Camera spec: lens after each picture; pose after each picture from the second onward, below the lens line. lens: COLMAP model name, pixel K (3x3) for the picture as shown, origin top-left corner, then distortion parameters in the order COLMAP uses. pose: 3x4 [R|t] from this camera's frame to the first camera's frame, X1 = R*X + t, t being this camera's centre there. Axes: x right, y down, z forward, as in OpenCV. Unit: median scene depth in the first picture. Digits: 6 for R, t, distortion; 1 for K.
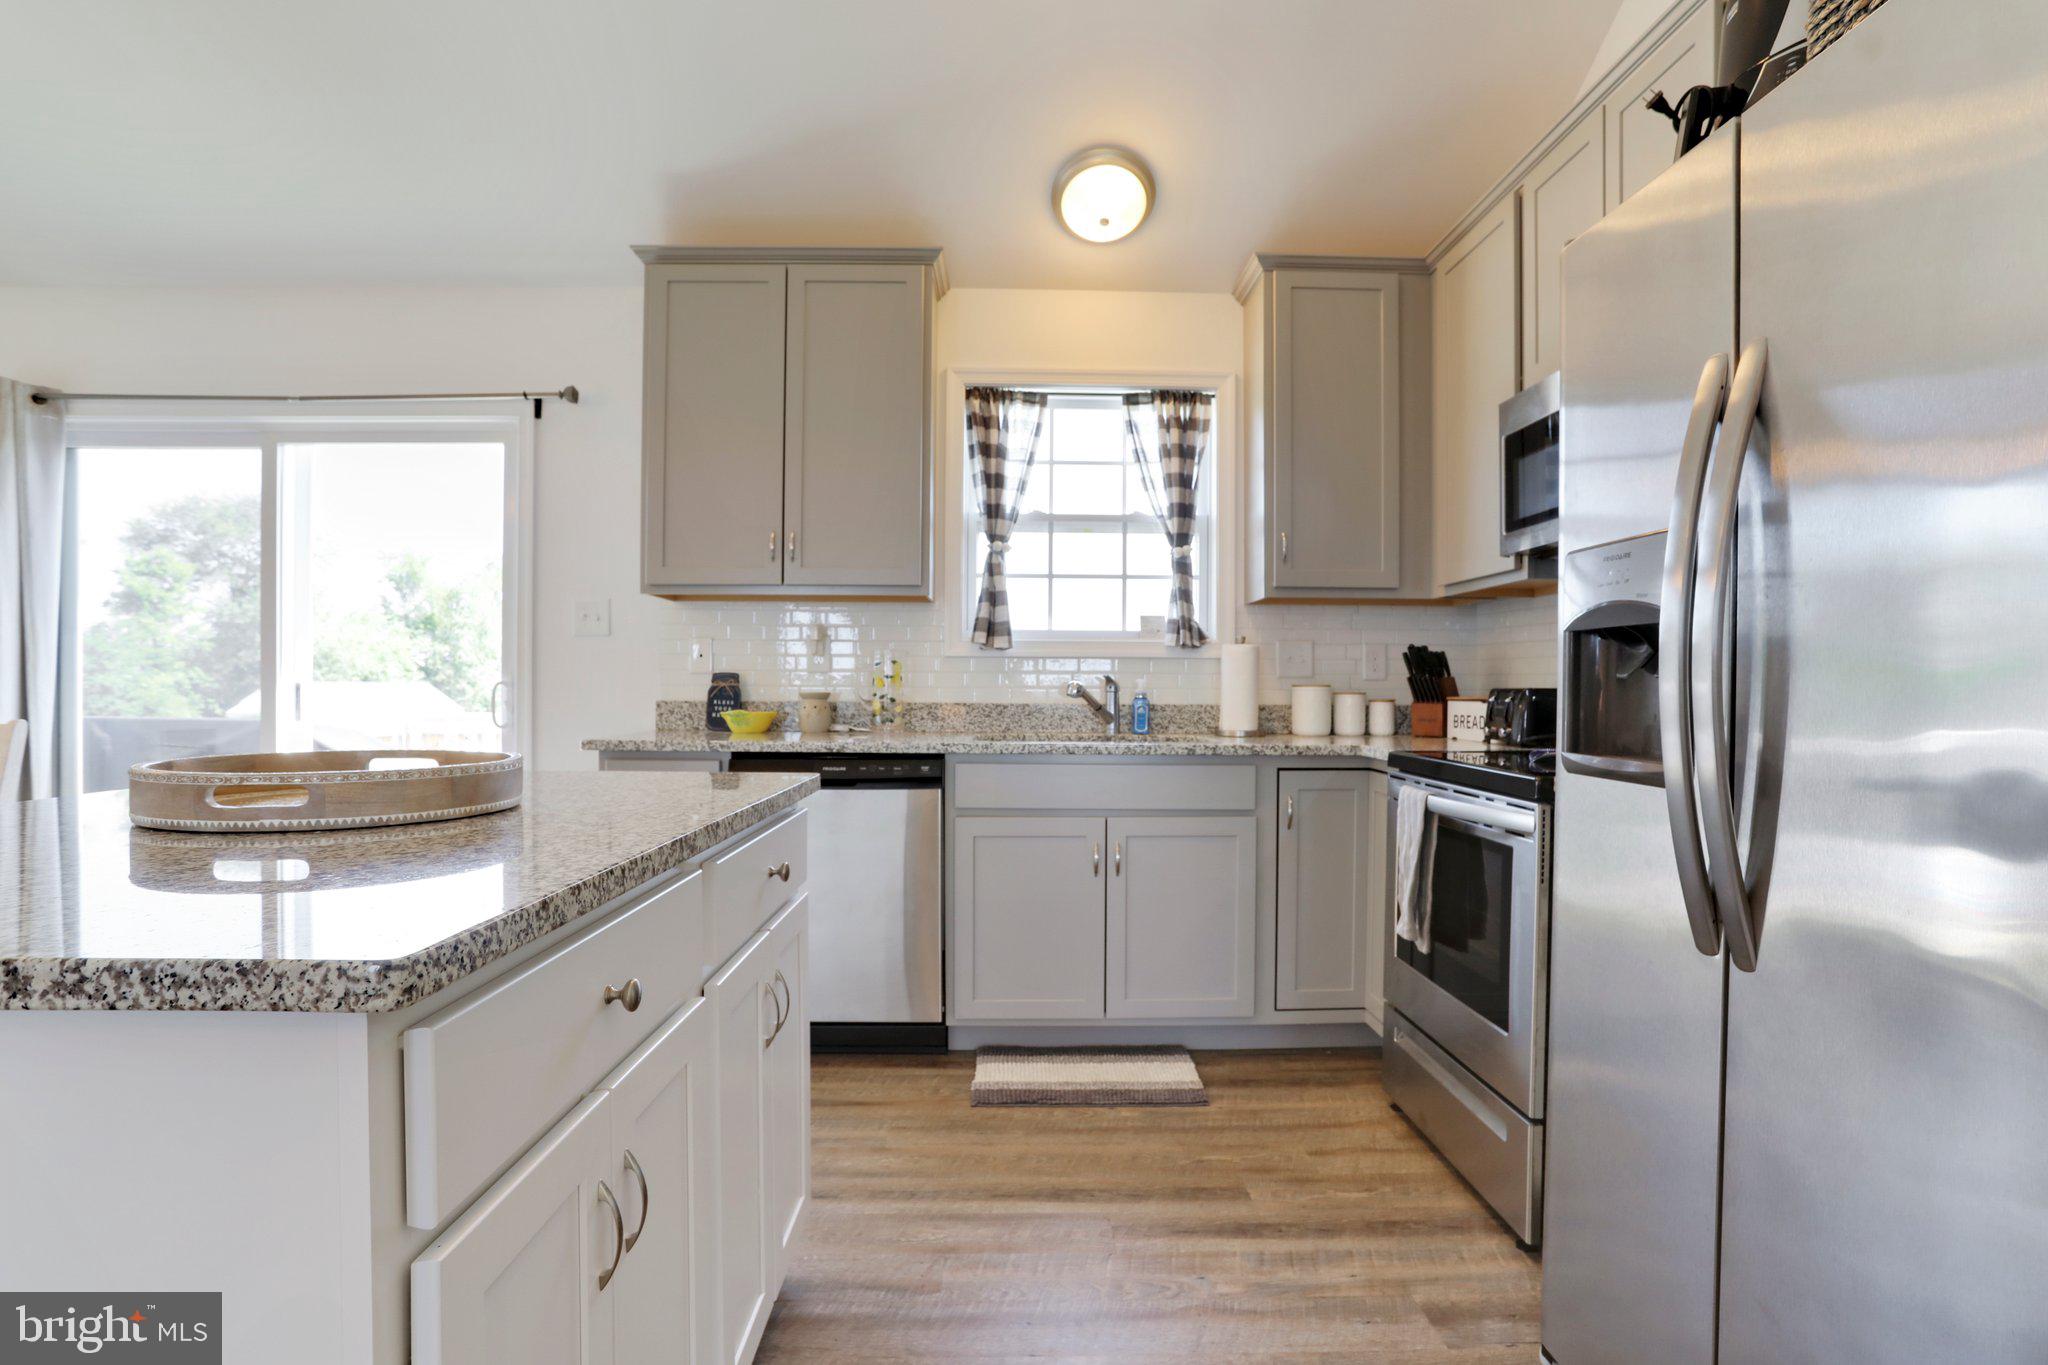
lens RADIAL K [[1011.4, 0, 1028.3], [0, 1011.4, 690.8], [0, 0, 1]] dist [-0.072742, 0.034364]
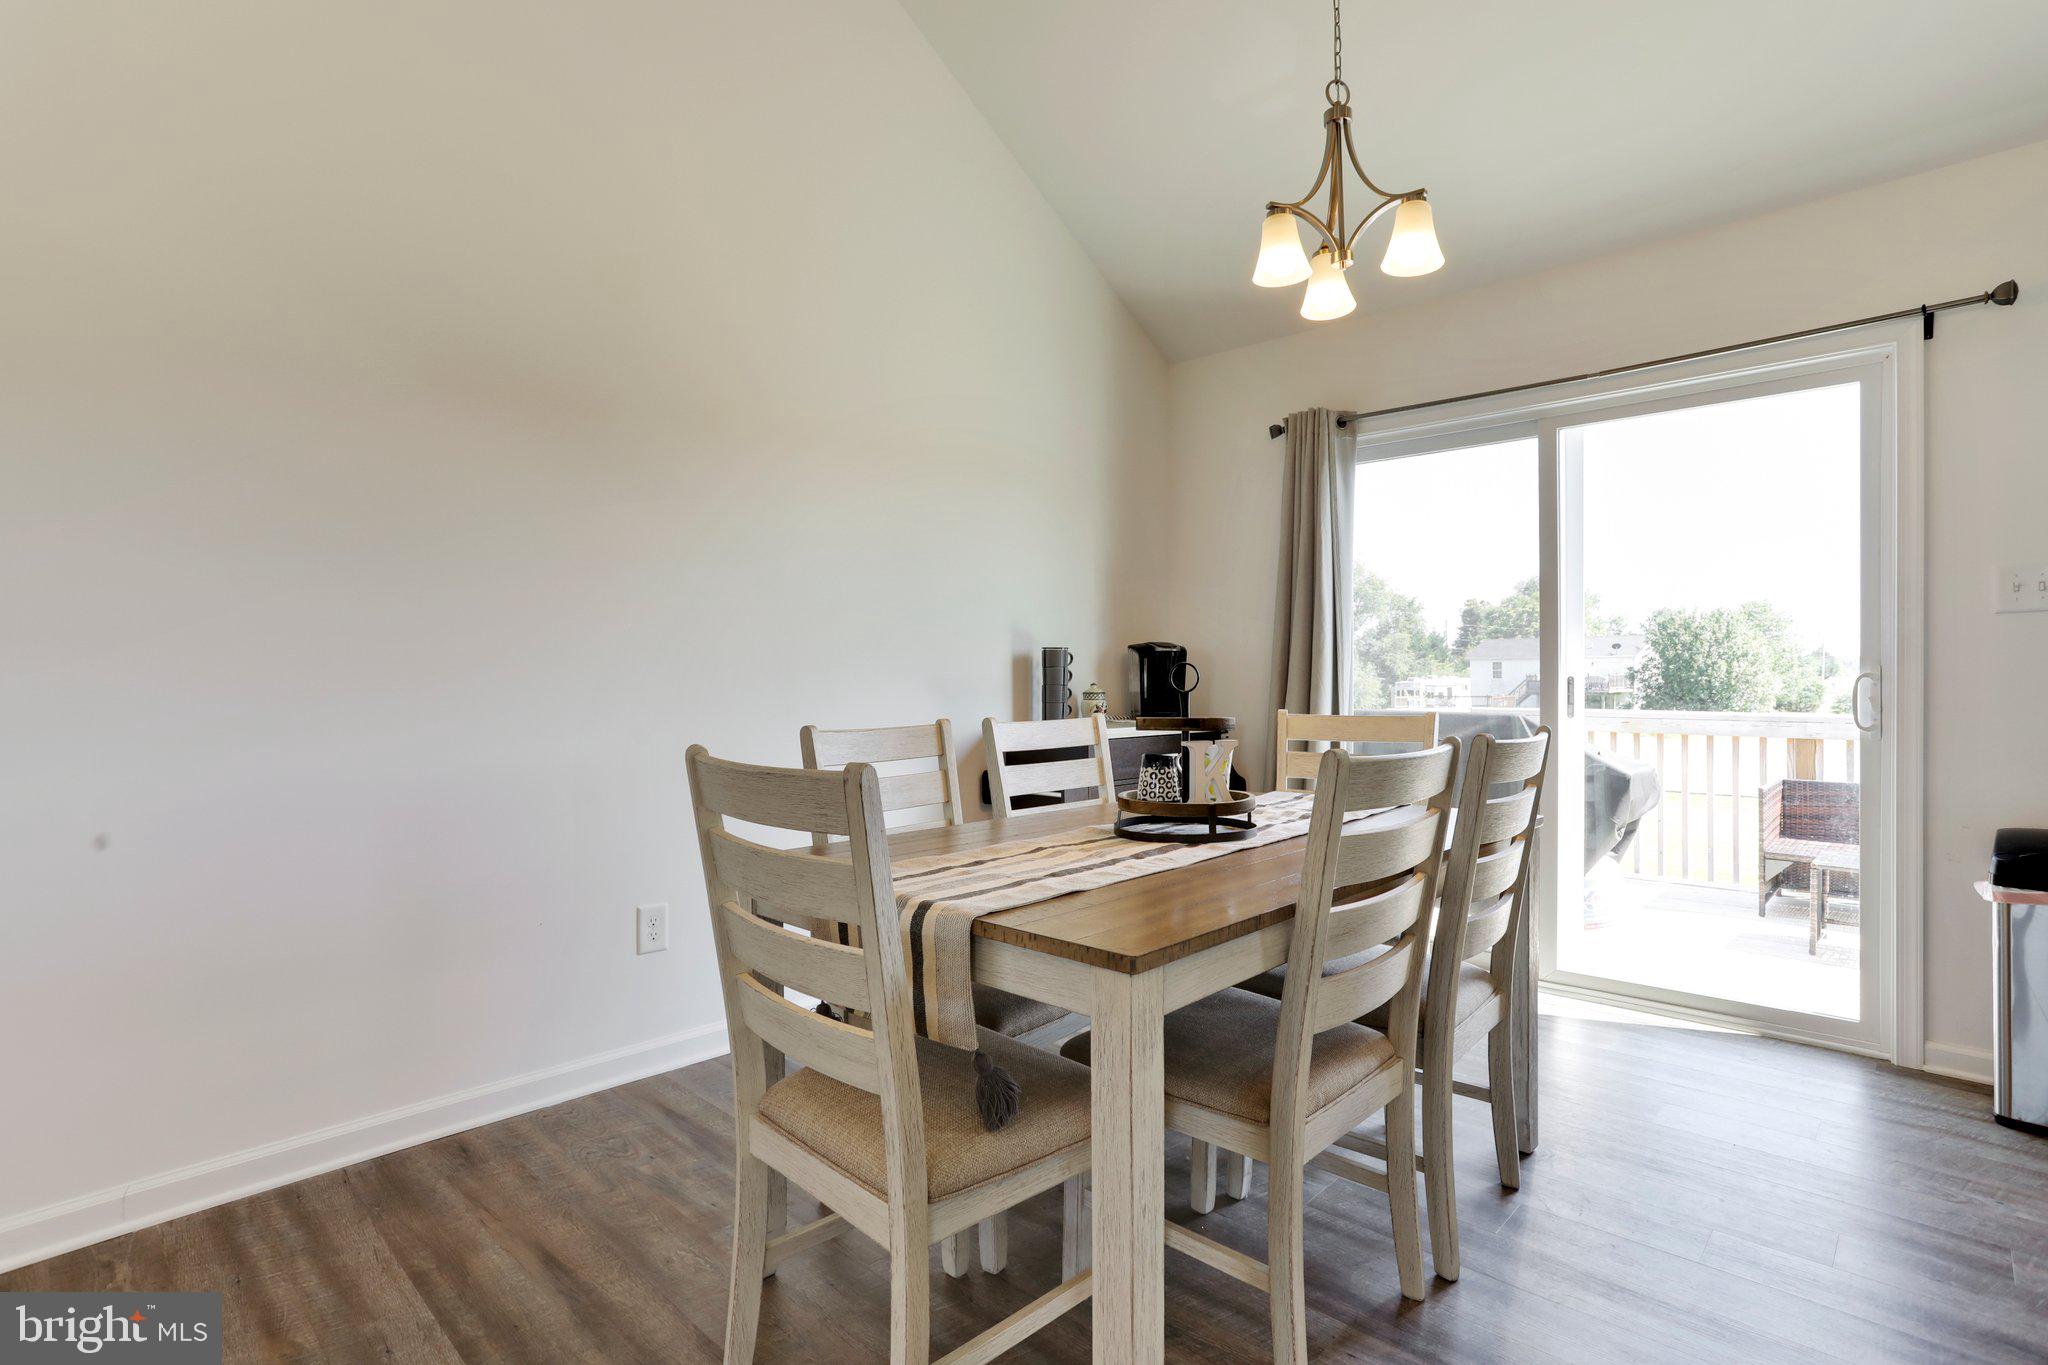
lens RADIAL K [[999.2, 0, 1075.2], [0, 999.2, 687.7], [0, 0, 1]] dist [0.000605, 0.013687]
pose [[0.736099, 0.003525, -0.676865, -0.459858], [-0.000544, 0.999989, 0.004617, -0.002057], [0.676874, -0.003031, 0.736093, -0.048034]]
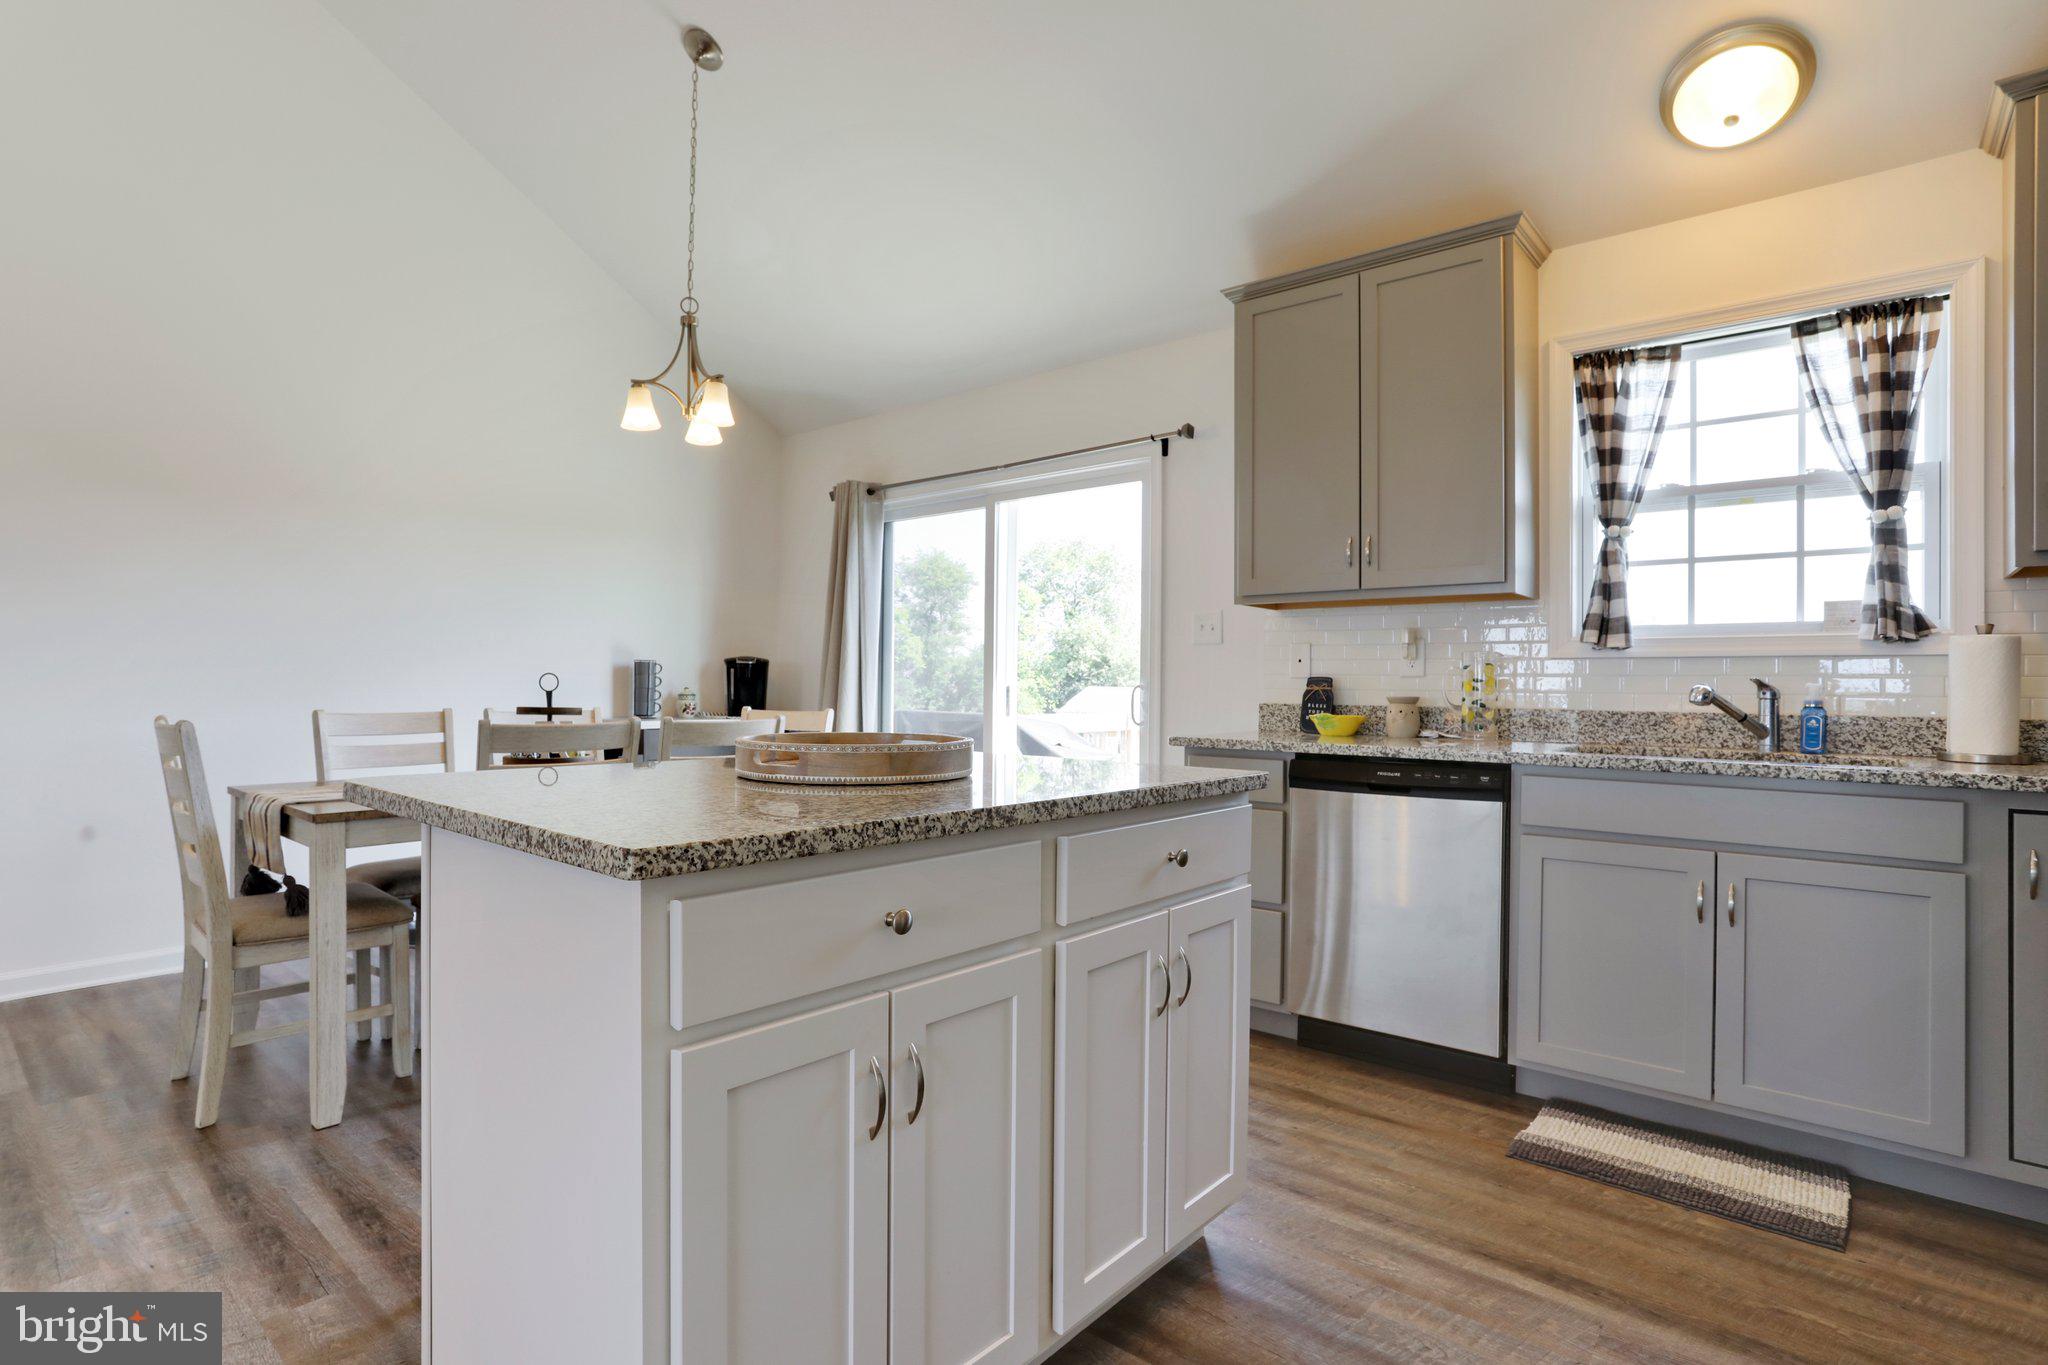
lens RADIAL K [[1003.0, 0, 1033.7], [0, 1003.0, 676.1], [0, 0, 1]] dist [-0.059573, 0.028034]
pose [[0.751115, -0.004293, -0.660158, 0.158692], [-0.009497, 0.999805, -0.017308, 0.001568], [0.660103, 0.019270, 0.750928, 0.033904]]
